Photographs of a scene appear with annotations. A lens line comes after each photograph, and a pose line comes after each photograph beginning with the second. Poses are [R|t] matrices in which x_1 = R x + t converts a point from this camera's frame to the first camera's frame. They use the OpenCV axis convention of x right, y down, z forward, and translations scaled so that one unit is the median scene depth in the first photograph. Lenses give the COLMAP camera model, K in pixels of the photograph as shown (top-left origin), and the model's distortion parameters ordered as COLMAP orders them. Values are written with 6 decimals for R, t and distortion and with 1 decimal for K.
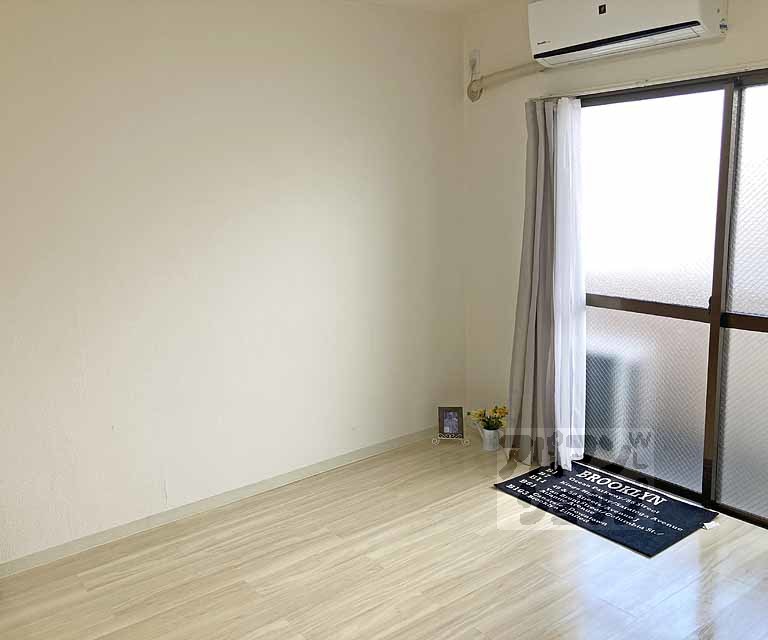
lens RADIAL K [[705.4, 0, 382.9], [0, 705.4, 308.9], [0, 0, 1]] dist [0.009260, 0.005728]
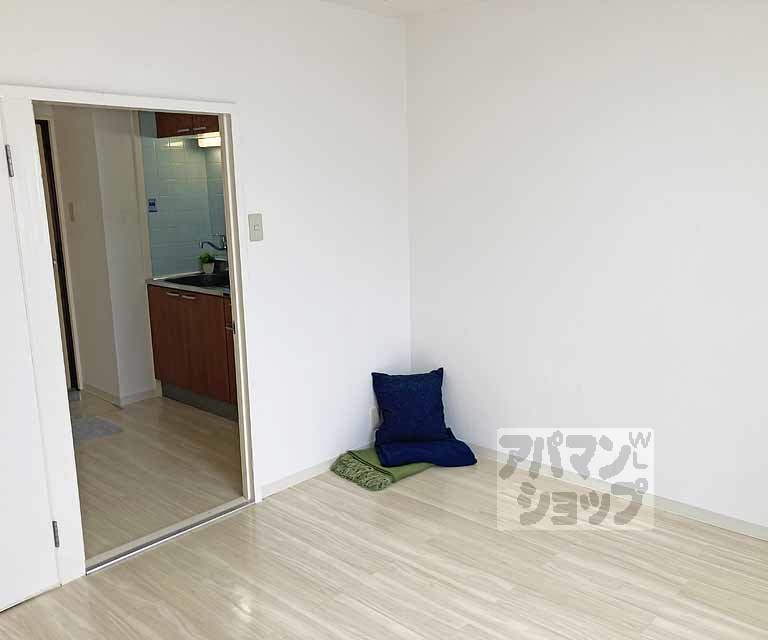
lens RADIAL K [[703.3, 0, 384.0], [0, 703.3, 320.0], [0, 0, 1]] dist [0.010158, 0.004371]
pose [[0.168892, 0.213457, -0.962243, 0.564476], [-0.162712, 0.968911, 0.186377, -0.087526], [0.972111, 0.125091, 0.198373, 0.398940]]
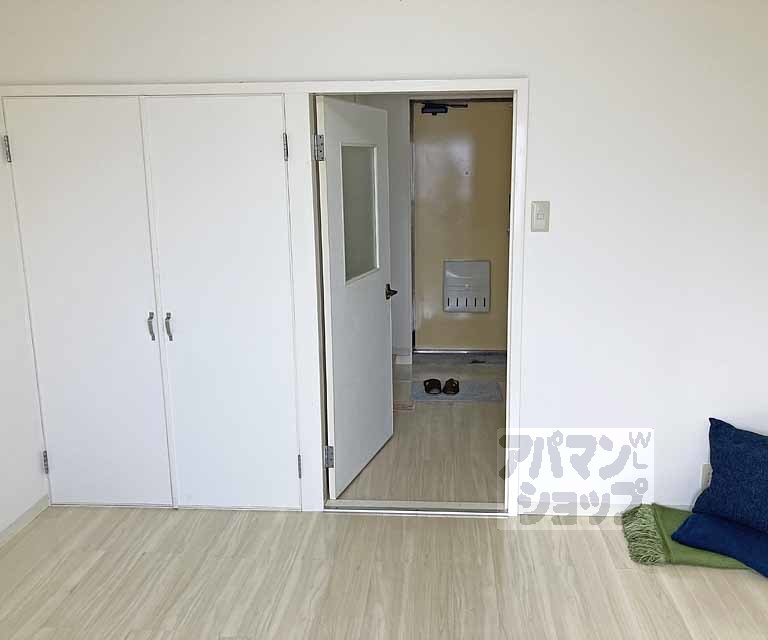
lens RADIAL K [[705.4, 0, 382.9], [0, 705.4, 308.9], [0, 0, 1]] dist [0.009260, 0.005728]
pose [[-0.668697, 0.196251, -0.717168, 0.344881], [-0.098373, 0.932708, 0.346957, -0.172204], [0.736999, 0.302559, -0.604393, 0.802461]]
